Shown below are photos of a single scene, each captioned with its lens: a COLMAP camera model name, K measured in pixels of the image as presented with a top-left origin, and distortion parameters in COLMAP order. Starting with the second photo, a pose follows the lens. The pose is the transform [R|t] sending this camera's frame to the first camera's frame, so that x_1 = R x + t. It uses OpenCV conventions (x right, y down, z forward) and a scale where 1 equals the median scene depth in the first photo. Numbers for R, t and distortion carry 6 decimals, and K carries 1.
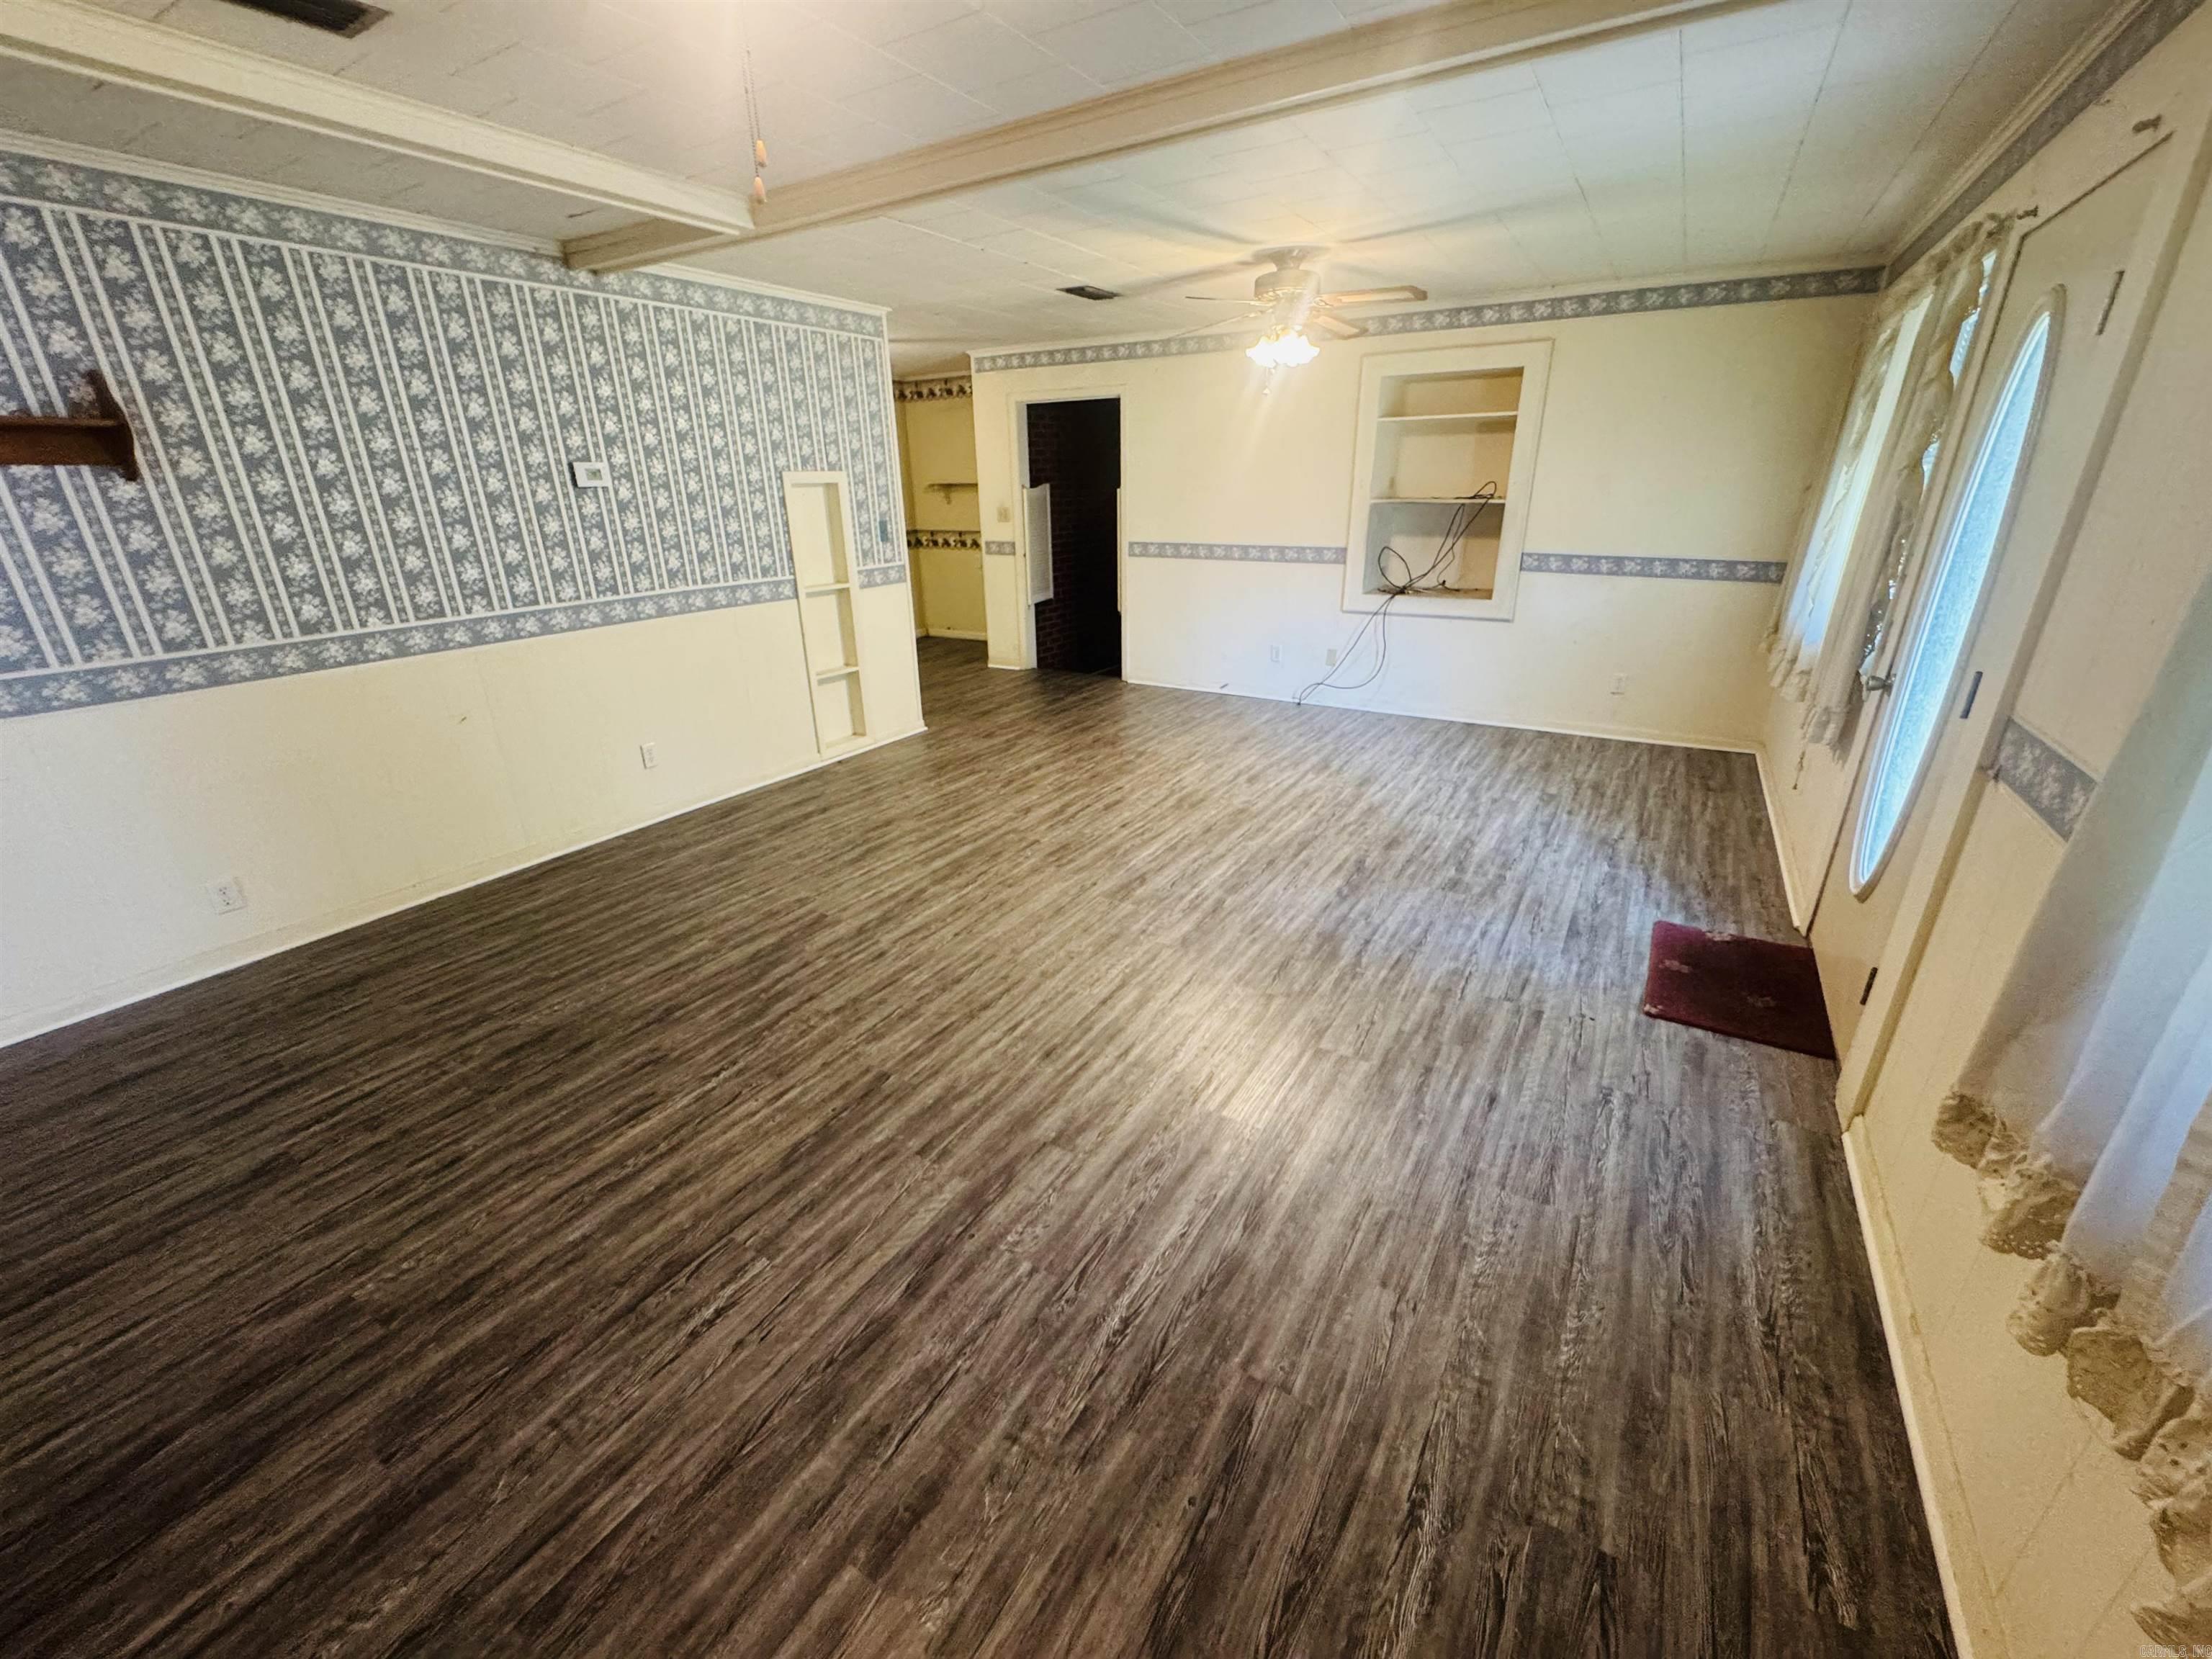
lens RADIAL K [[886.5, 0, 1101.2], [0, 886.5, 827.9], [0, 0, 1]] dist [-0.003718, 0.000922]
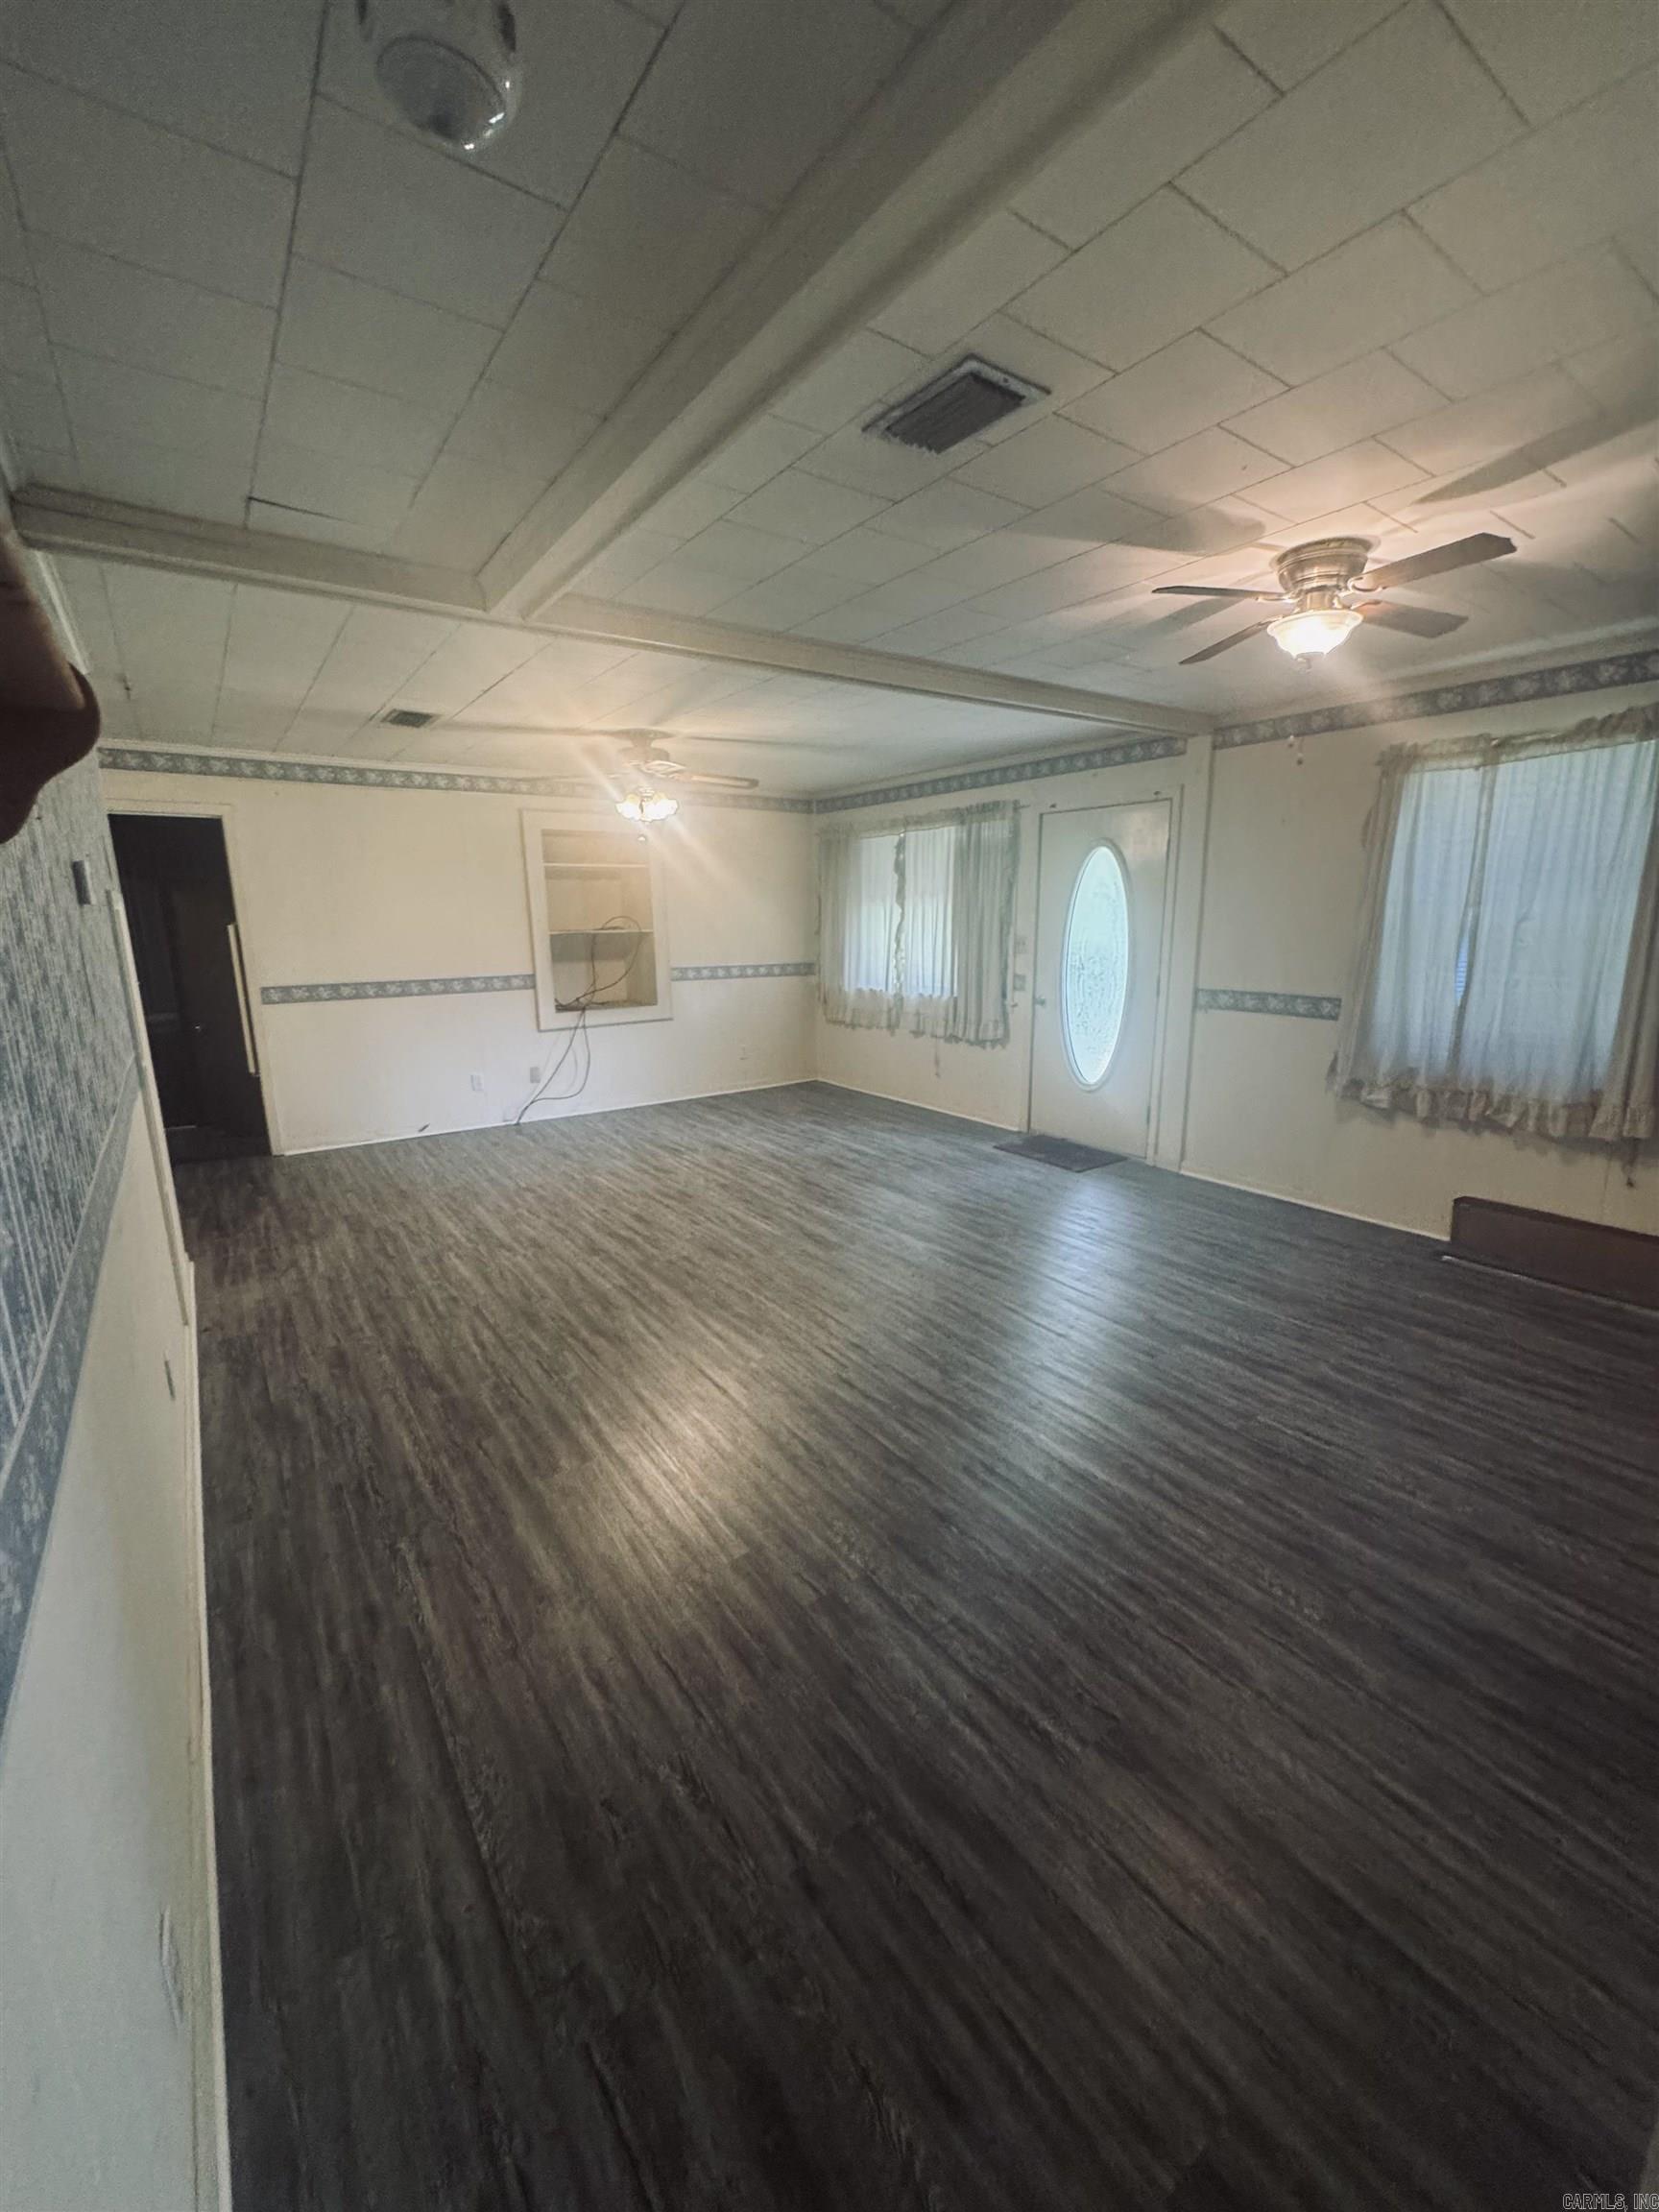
lens RADIAL K [[886.5, 0, 828.1], [0, 886.5, 1108.7], [0, 0, 1]] dist [-0.003718, 0.000922]
pose [[0.388579, -0.189298, 0.901761, -0.835805], [0.343429, 0.937905, 0.048898, -0.127504], [-0.855022, 0.290690, 0.429460, 0.382864]]
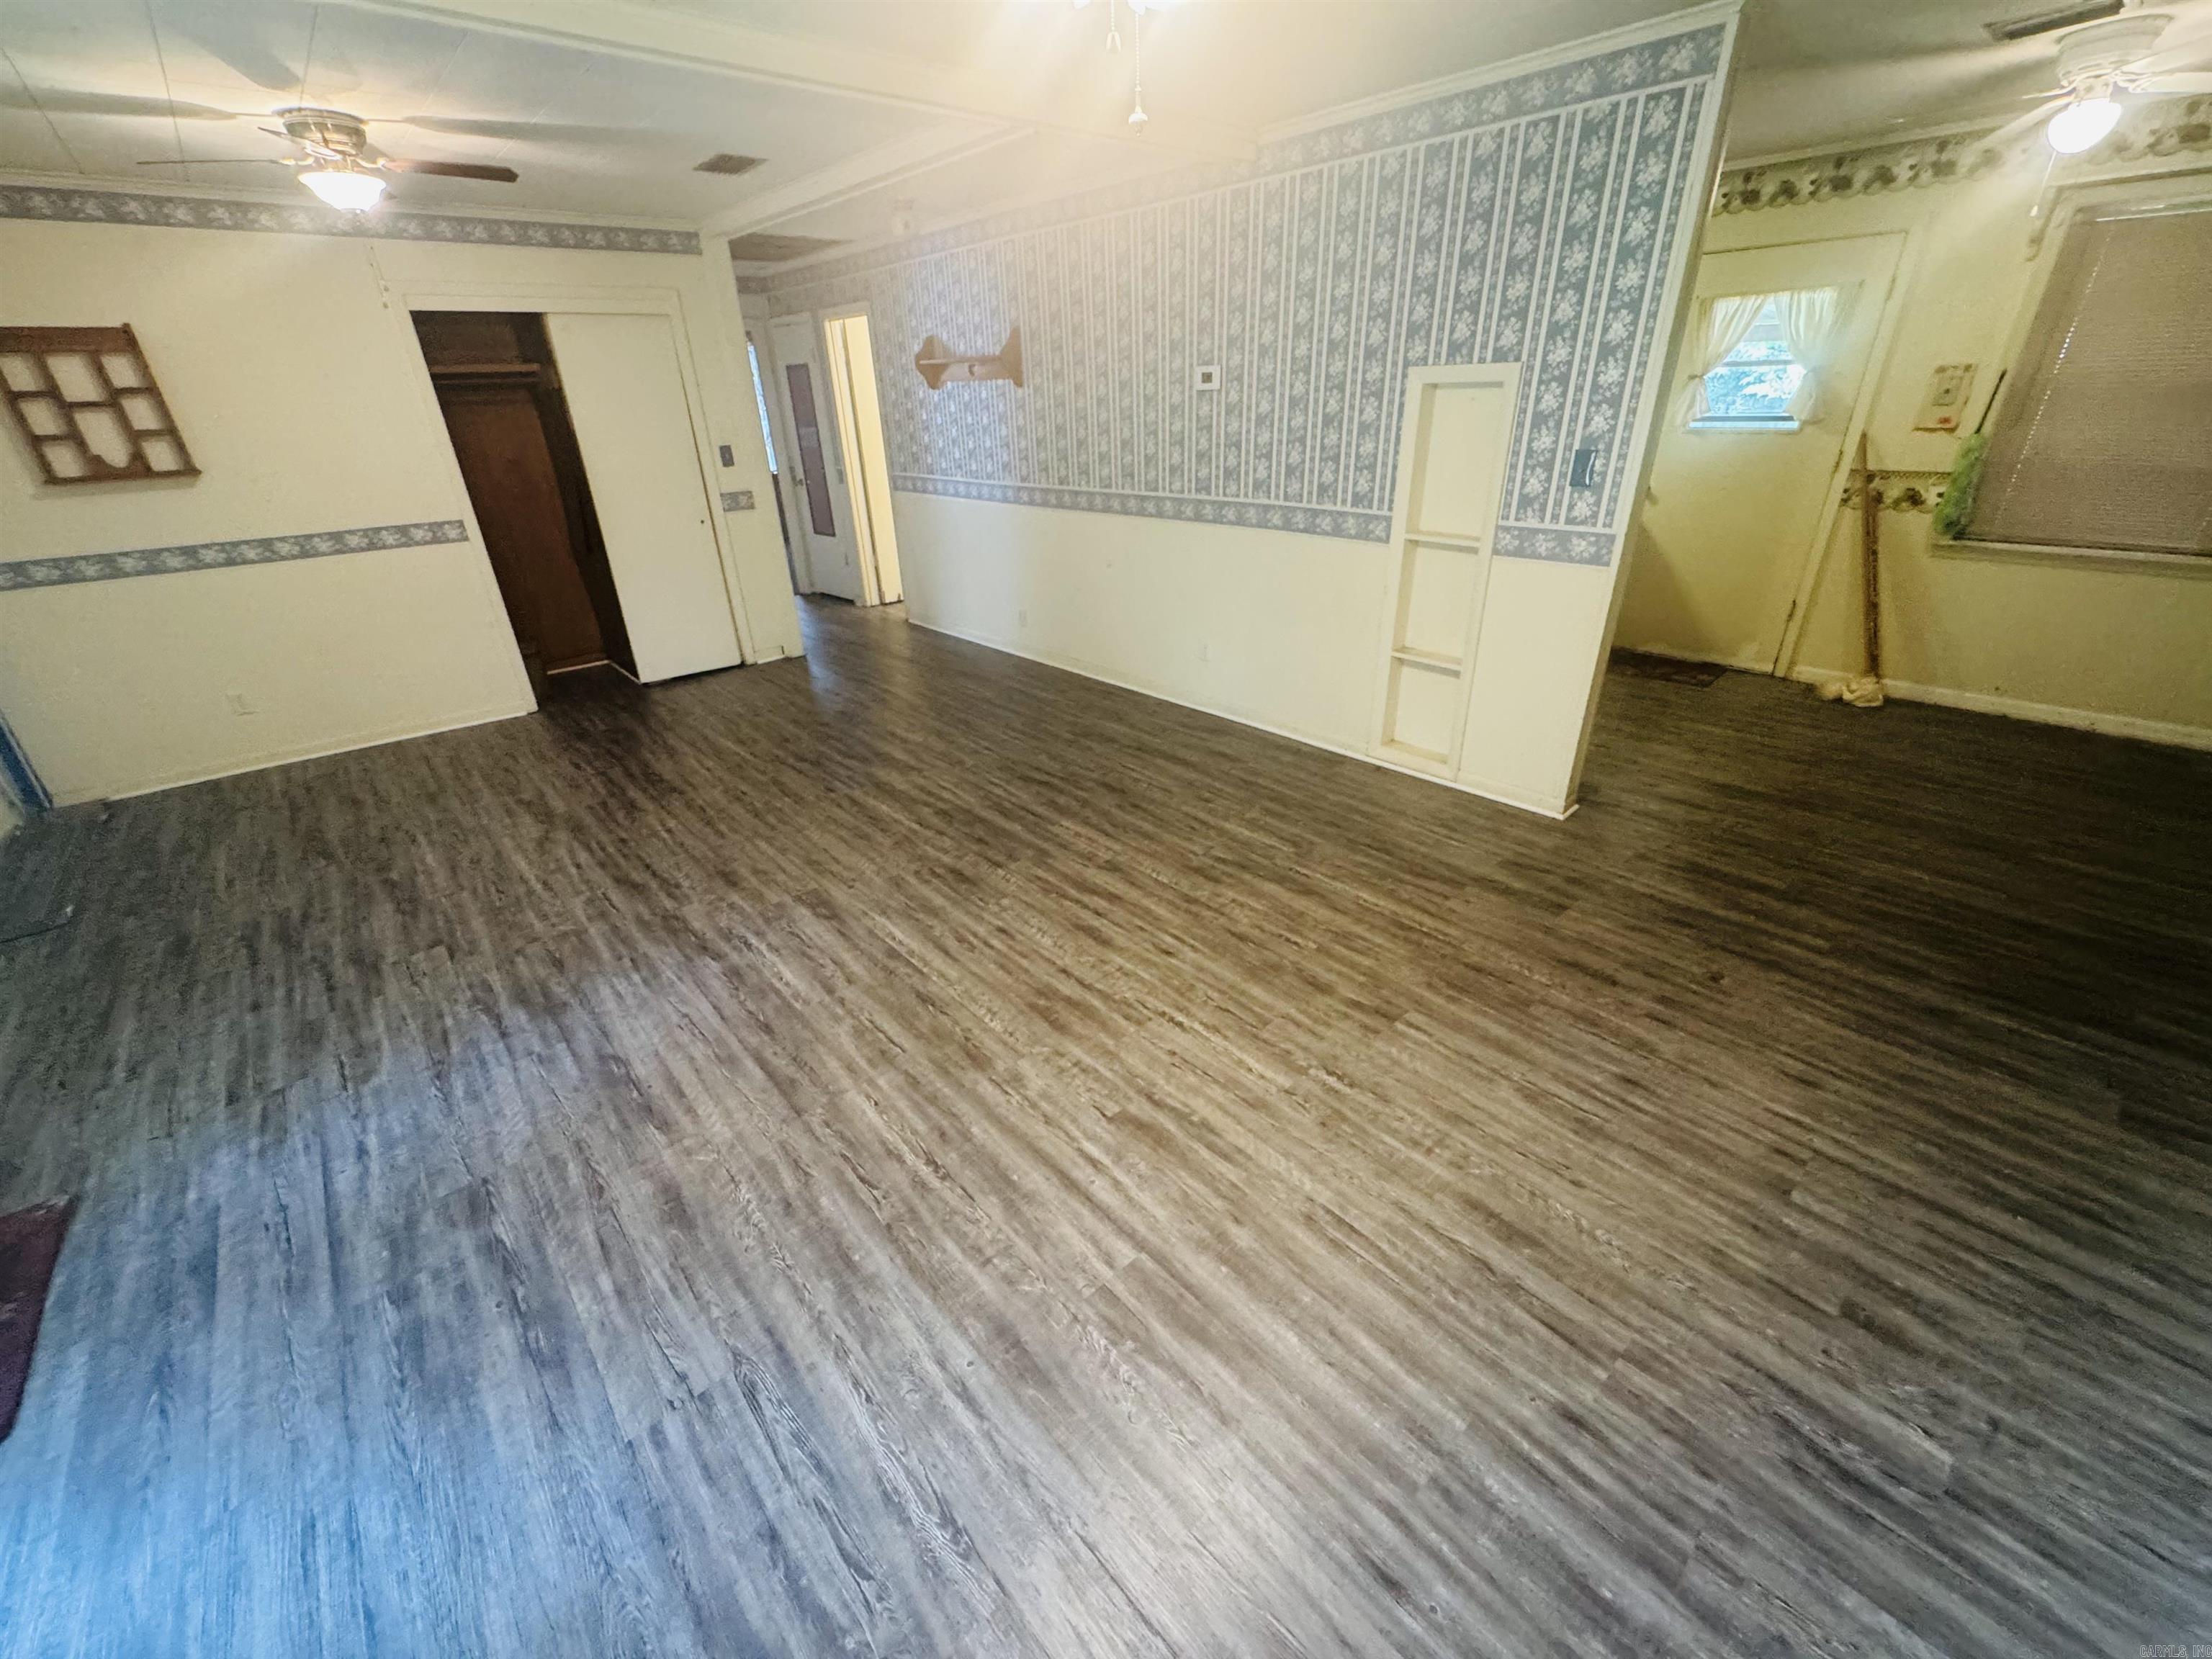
lens RADIAL K [[886.5, 0, 1105.8], [0, 886.5, 827.7], [0, 0, 1]] dist [-0.003718, 0.000922]
pose [[-0.289025, 0.448379, -0.845826, 0.547240], [-0.317042, 0.788844, 0.526507, -0.452153], [0.903299, 0.420336, -0.085840, 1.105505]]
